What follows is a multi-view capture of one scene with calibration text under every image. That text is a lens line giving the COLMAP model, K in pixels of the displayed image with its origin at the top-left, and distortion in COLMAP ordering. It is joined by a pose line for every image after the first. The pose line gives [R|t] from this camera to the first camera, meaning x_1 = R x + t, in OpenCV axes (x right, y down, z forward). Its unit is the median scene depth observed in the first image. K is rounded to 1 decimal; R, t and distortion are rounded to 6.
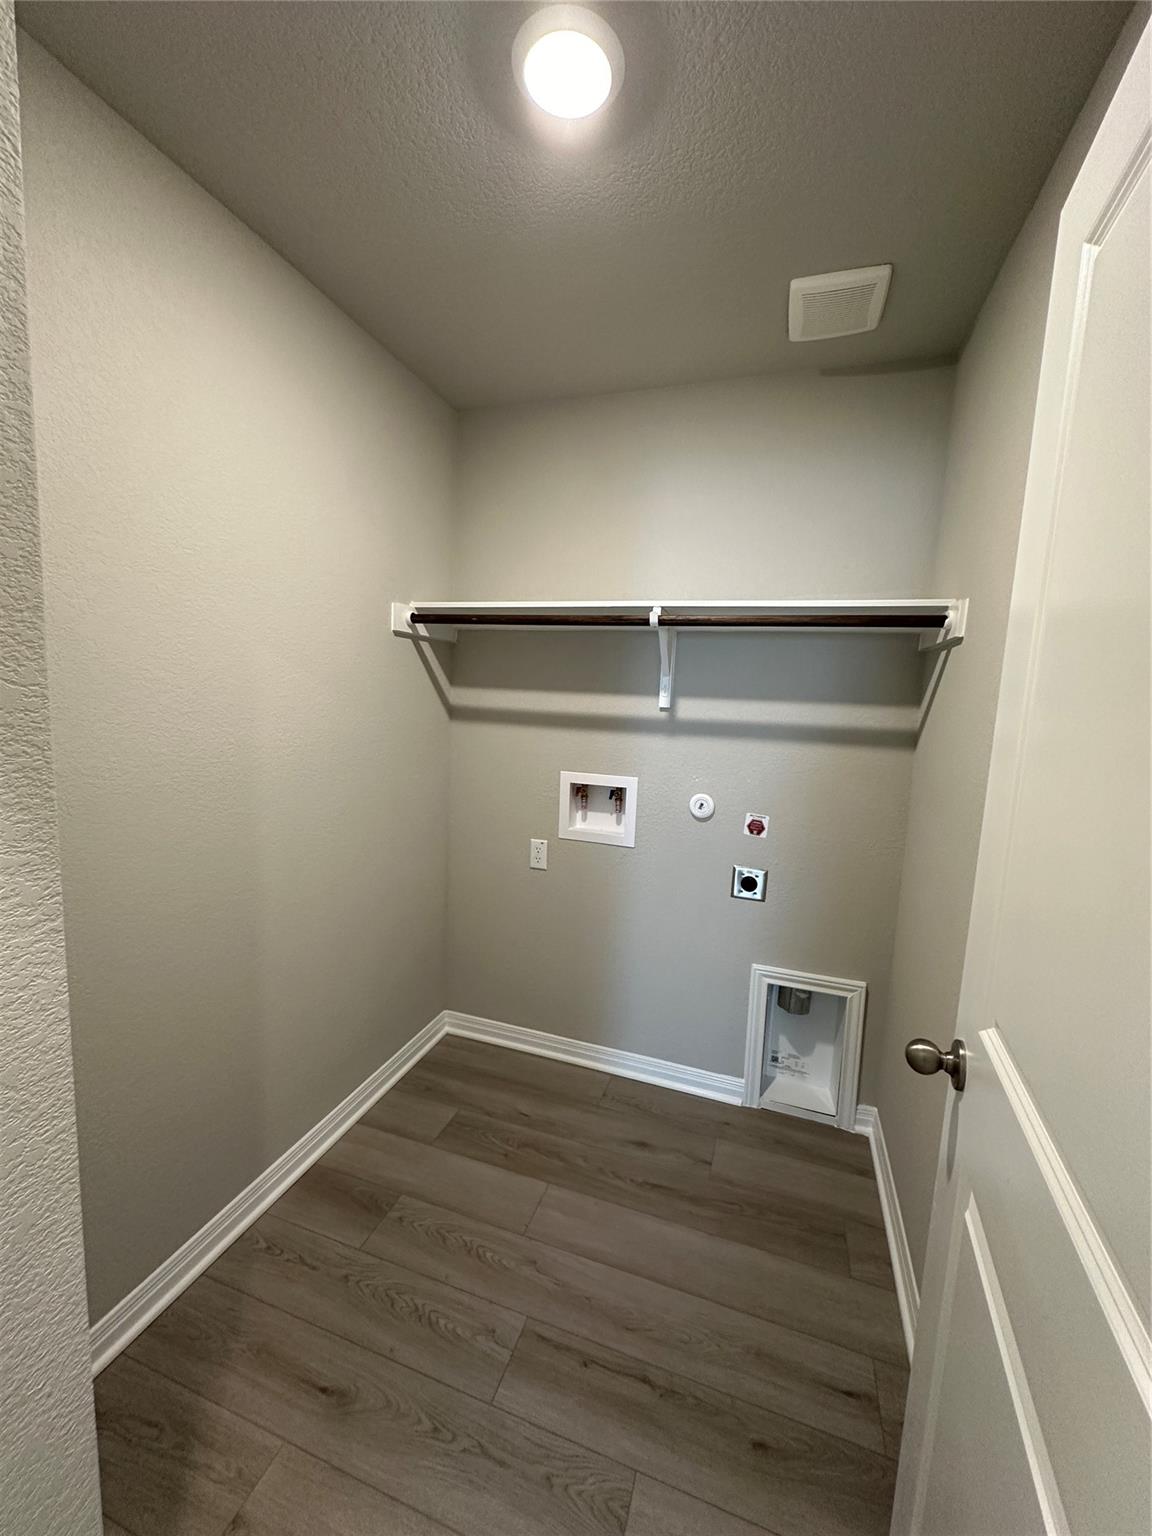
lens RADIAL K [[615.8, 0, 577.4], [0, 615.8, 772.4], [0, 0, 1]] dist [-0.002414, -0.000446]
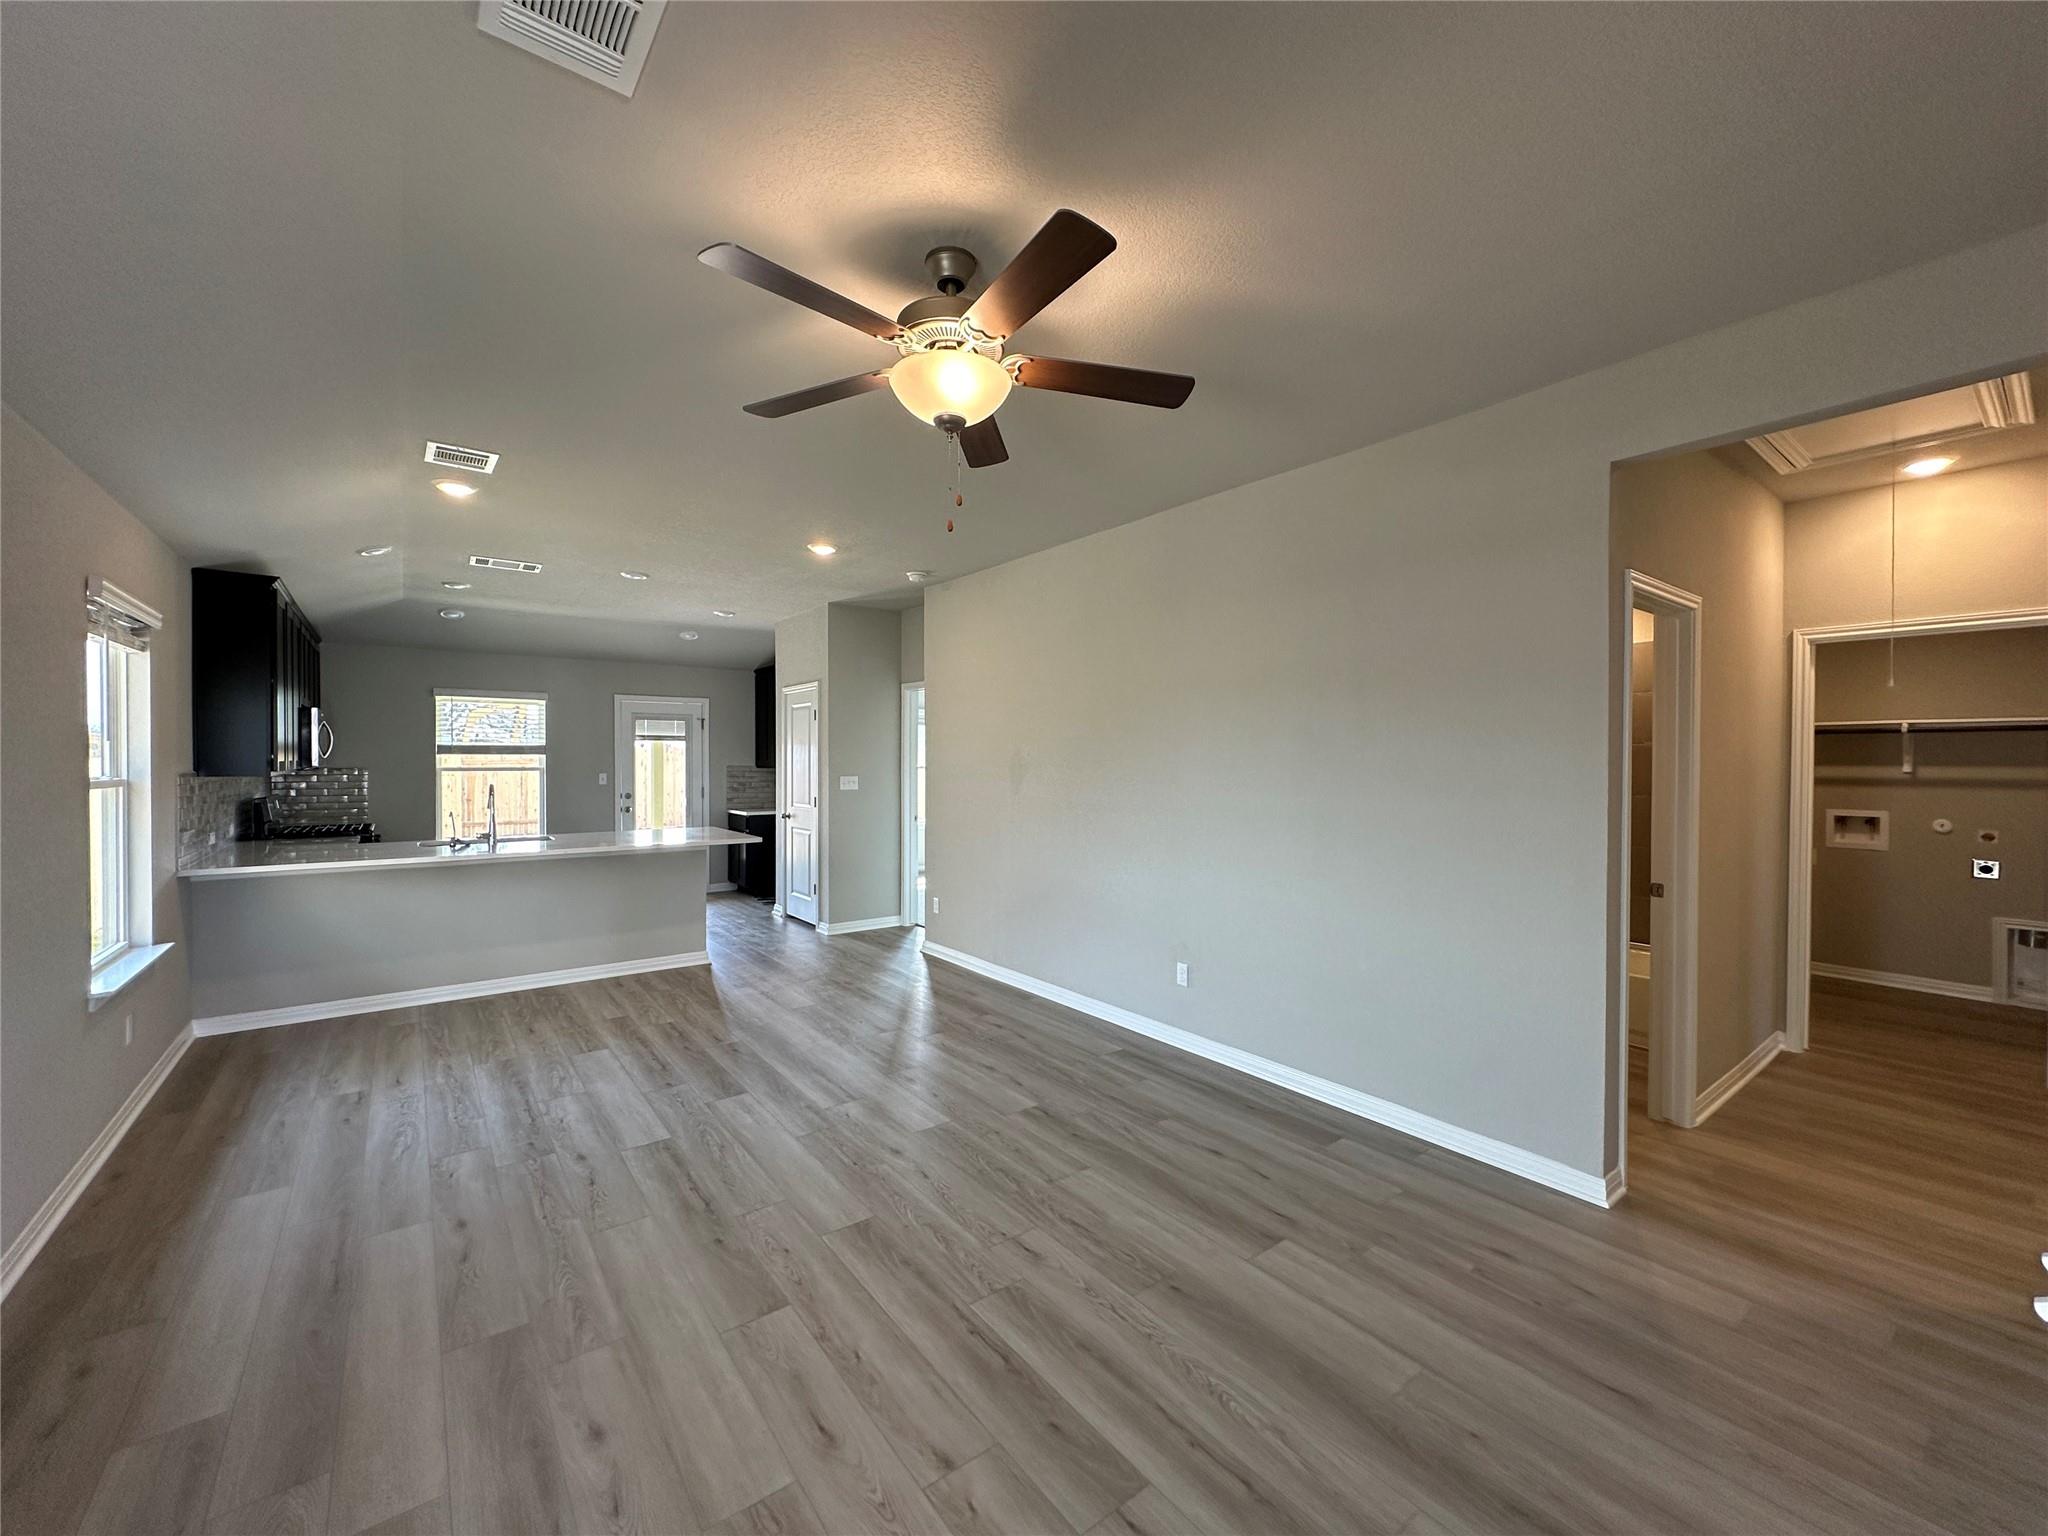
lens RADIAL K [[821.1, 0, 1030.2], [0, 821.1, 760.8], [0, 0, 1]] dist [-0.002414, -0.000446]
pose [[0.841522, -0.047111, -0.538164, -0.862477], [-0.020774, 0.992631, -0.119379, 0.238518], [0.539823, 0.111639, 0.834343, -2.833991]]
